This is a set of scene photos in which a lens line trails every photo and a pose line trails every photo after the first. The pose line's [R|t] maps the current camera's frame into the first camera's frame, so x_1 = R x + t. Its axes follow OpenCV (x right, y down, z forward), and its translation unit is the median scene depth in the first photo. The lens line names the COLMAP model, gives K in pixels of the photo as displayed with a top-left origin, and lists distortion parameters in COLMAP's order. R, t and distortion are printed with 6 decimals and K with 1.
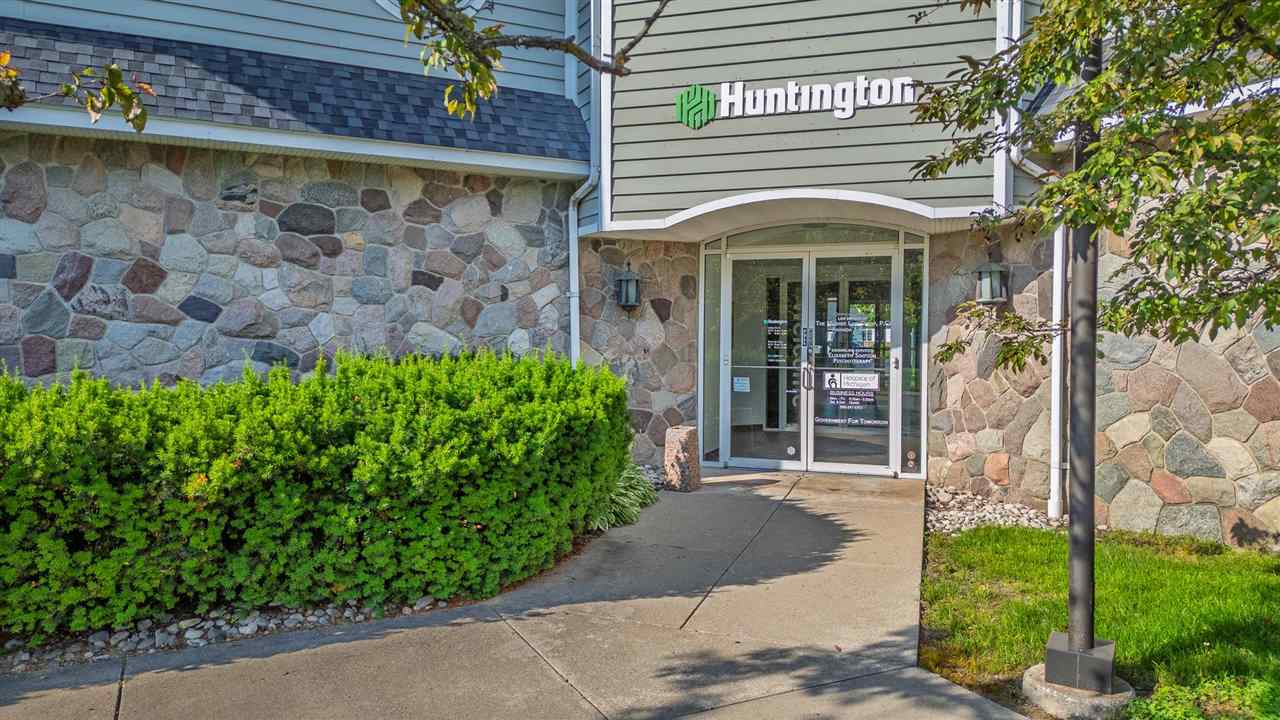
lens RADIAL K [[895.3, 0, 647.8], [0, 895.3, 359.8], [0, 0, 1]] dist [0.053851, -0.005526]
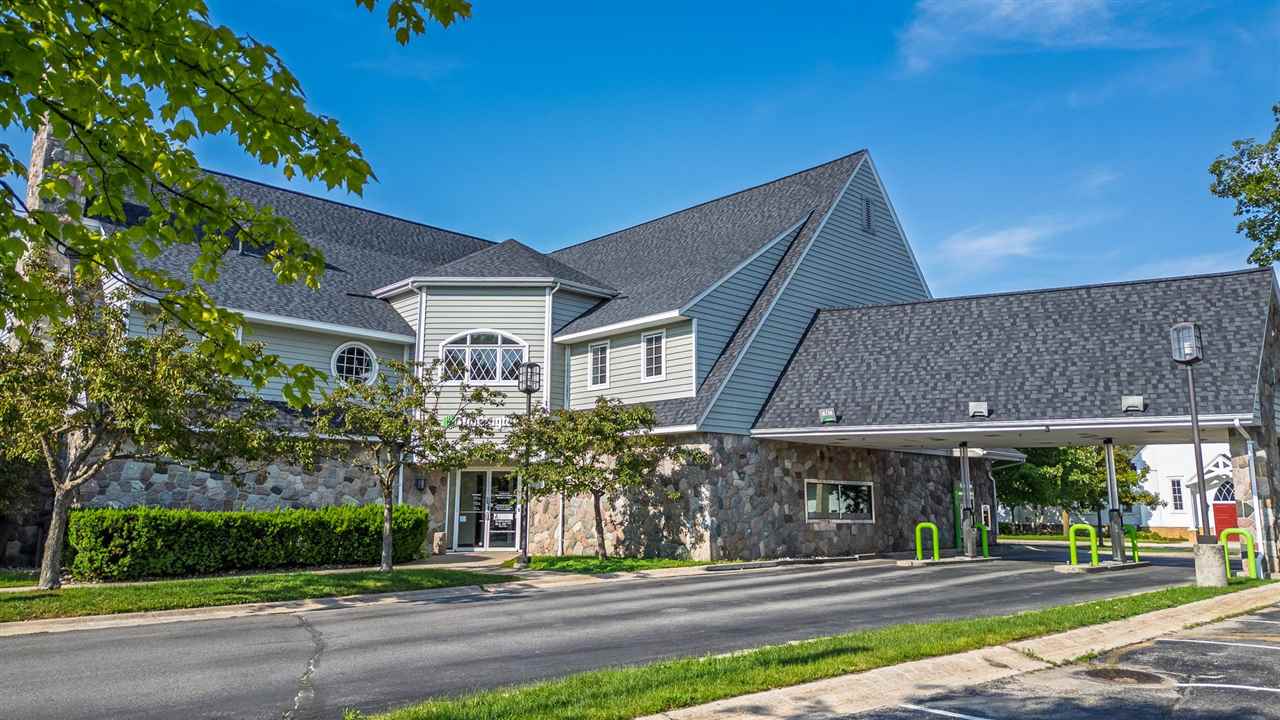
lens RADIAL K [[895.3, 0, 647.8], [0, 895.3, 359.8], [0, 0, 1]] dist [0.053851, -0.005526]
pose [[0.957507, 0.047677, 0.284442, -0.165642], [0.008396, 0.981216, -0.192730, 0.091979], [-0.288288, 0.186929, 0.939121, -1.926262]]
